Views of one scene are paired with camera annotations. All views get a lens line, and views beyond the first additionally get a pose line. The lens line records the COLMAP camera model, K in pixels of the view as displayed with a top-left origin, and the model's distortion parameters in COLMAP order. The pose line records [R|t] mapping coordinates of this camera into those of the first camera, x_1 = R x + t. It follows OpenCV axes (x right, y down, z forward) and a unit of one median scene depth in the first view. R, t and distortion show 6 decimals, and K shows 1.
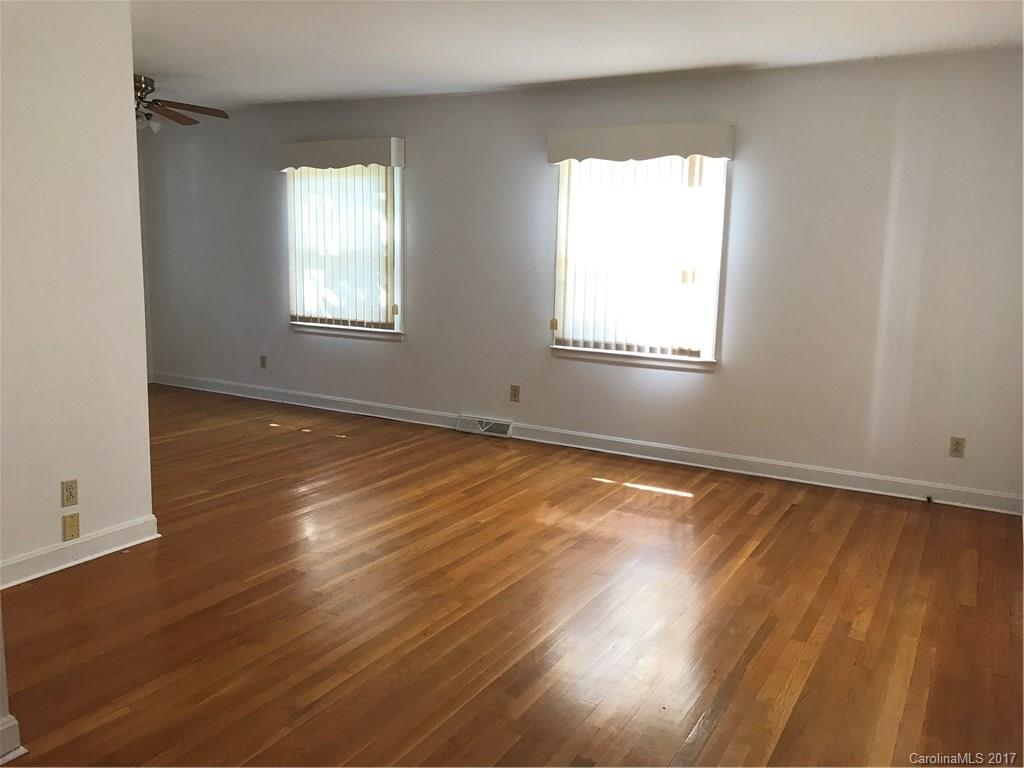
lens RADIAL K [[833.0, 0, 512.0], [0, 833.0, 384.0], [0, 0, 1]] dist [0.013231, 0.004490]
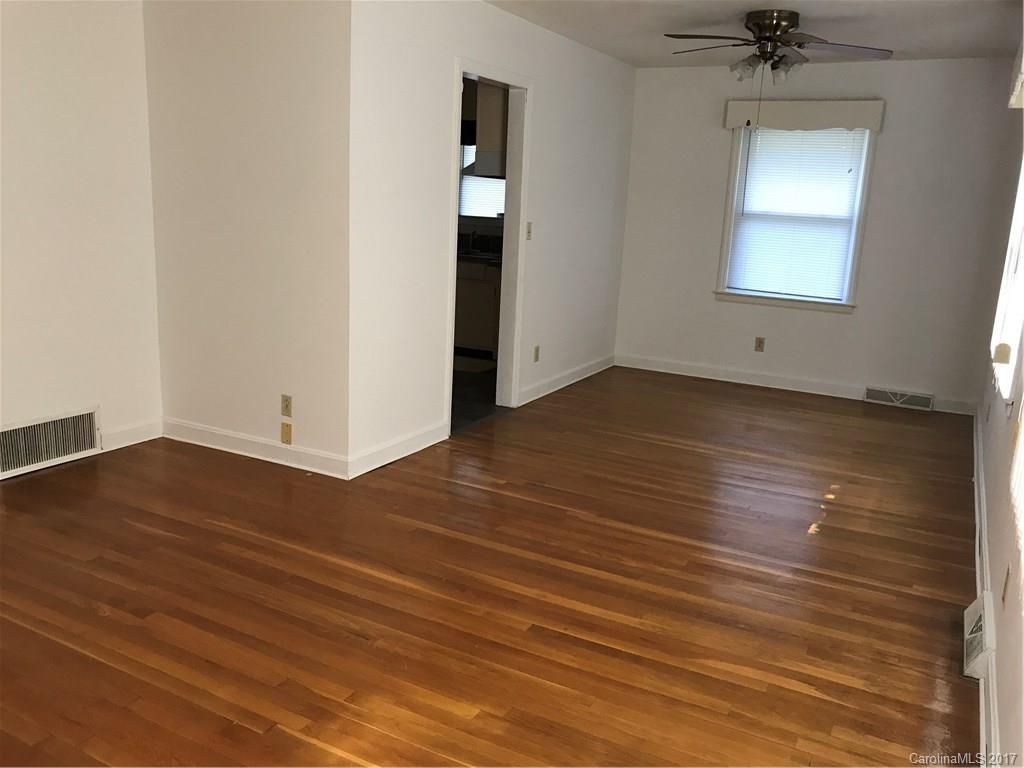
lens RADIAL K [[833.0, 0, 512.0], [0, 833.0, 384.0], [0, 0, 1]] dist [0.013231, 0.004490]
pose [[0.031447, 0.190160, -0.981249, 0.574417], [-0.209405, 0.961201, 0.179564, -0.160548], [0.977323, 0.199832, 0.070048, 1.084029]]
